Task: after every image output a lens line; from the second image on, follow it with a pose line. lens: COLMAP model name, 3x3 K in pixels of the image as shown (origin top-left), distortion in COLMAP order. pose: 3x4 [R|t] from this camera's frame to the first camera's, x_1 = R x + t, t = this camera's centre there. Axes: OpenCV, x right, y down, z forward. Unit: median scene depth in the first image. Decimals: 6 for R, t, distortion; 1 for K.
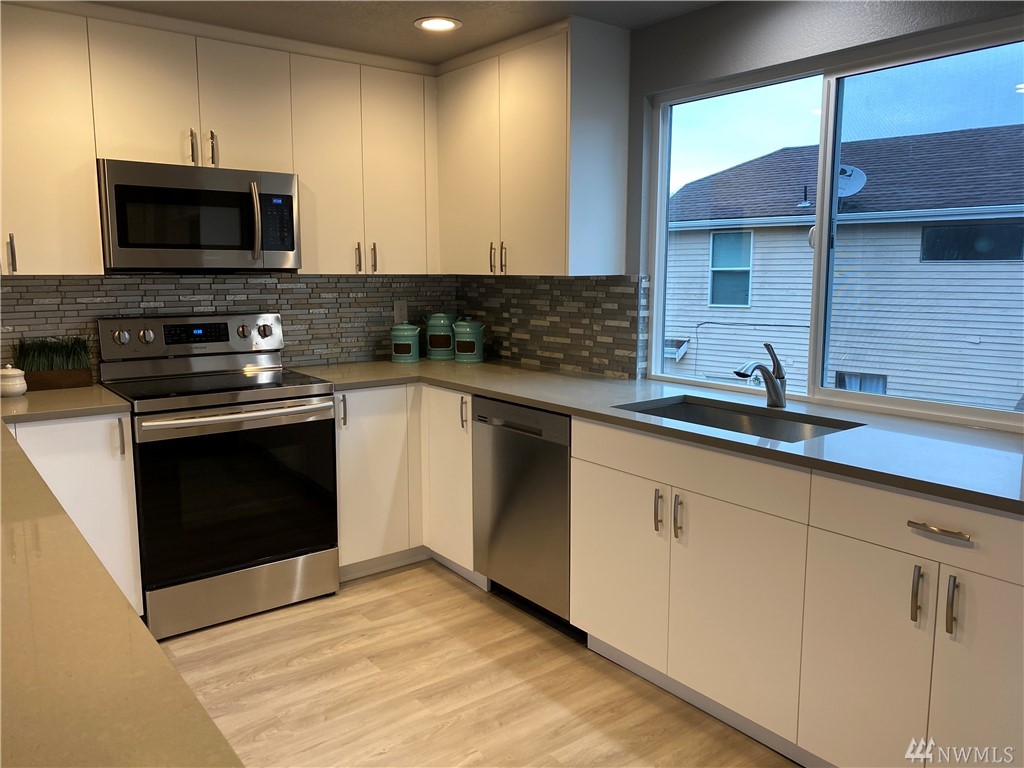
lens RADIAL K [[789.6, 0, 512.6], [0, 789.6, 369.8], [0, 0, 1]] dist [0.097776, -0.213193]
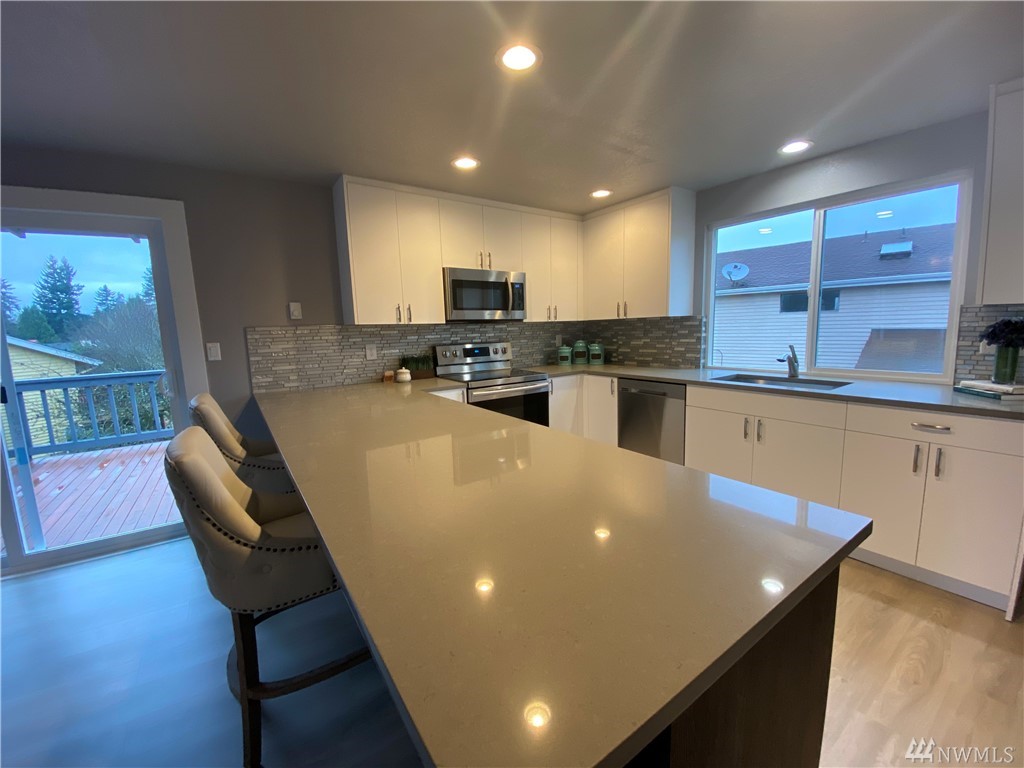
lens RADIAL K [[412.2, 0, 513.9], [0, 412.2, 381.1], [0, 0, 1]] dist [0.039891, -0.029550]
pose [[0.998159, -0.024201, -0.055621, -0.238884], [0.024369, 0.999700, 0.002347, 0.029020], [0.055547, -0.003699, 0.998449, -0.058011]]
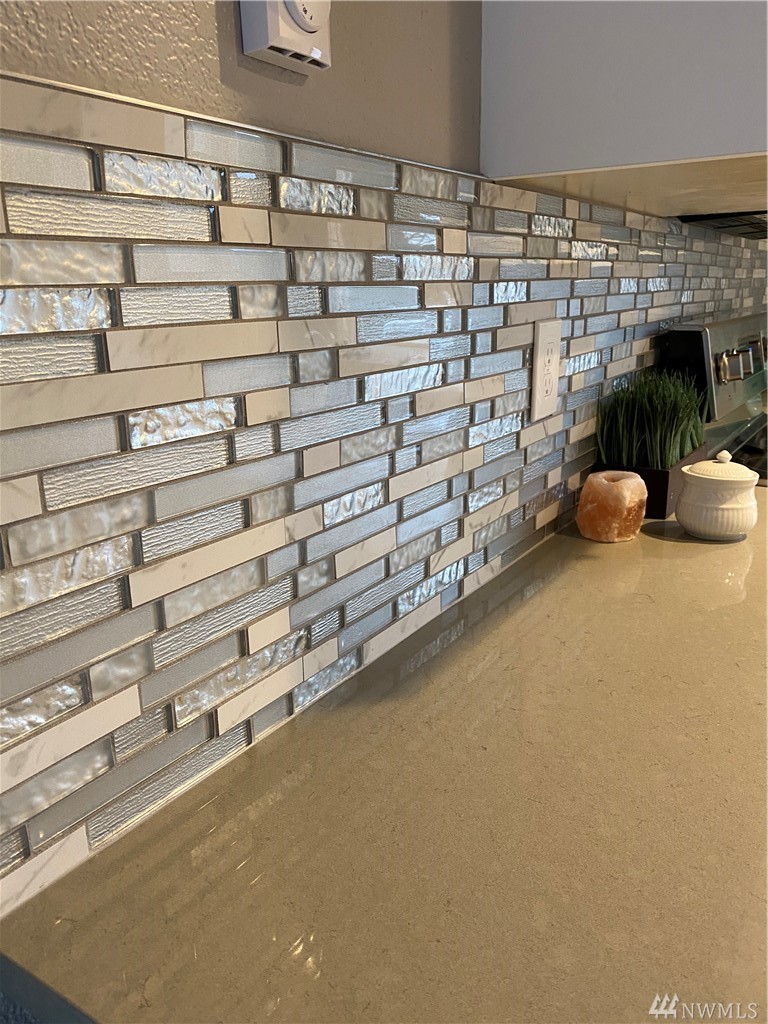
lens RADIAL K [[789.6, 0, 384.0], [0, 789.6, 512.0], [0, 0, 1]] dist [0.097776, -0.213193]
pose [[0.942958, -0.107322, 0.315138, -0.758614], [0.061643, 0.986530, 0.151519, -0.037969], [-0.327154, -0.123450, 0.936873, 0.585284]]
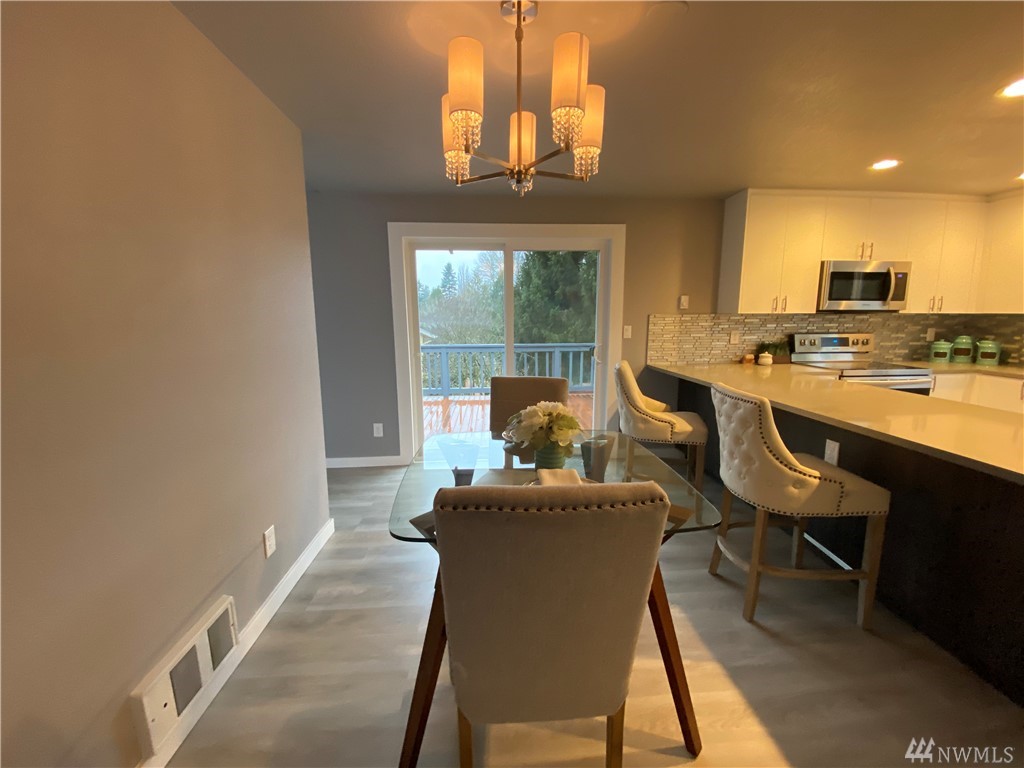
lens RADIAL K [[412.2, 0, 513.9], [0, 412.2, 381.1], [0, 0, 1]] dist [0.039891, -0.029550]
pose [[0.830883, 0.077437, -0.551033, -0.477885], [-0.064649, 0.996997, 0.042627, 0.063502], [0.552679, 0.000206, 0.833394, -0.371227]]
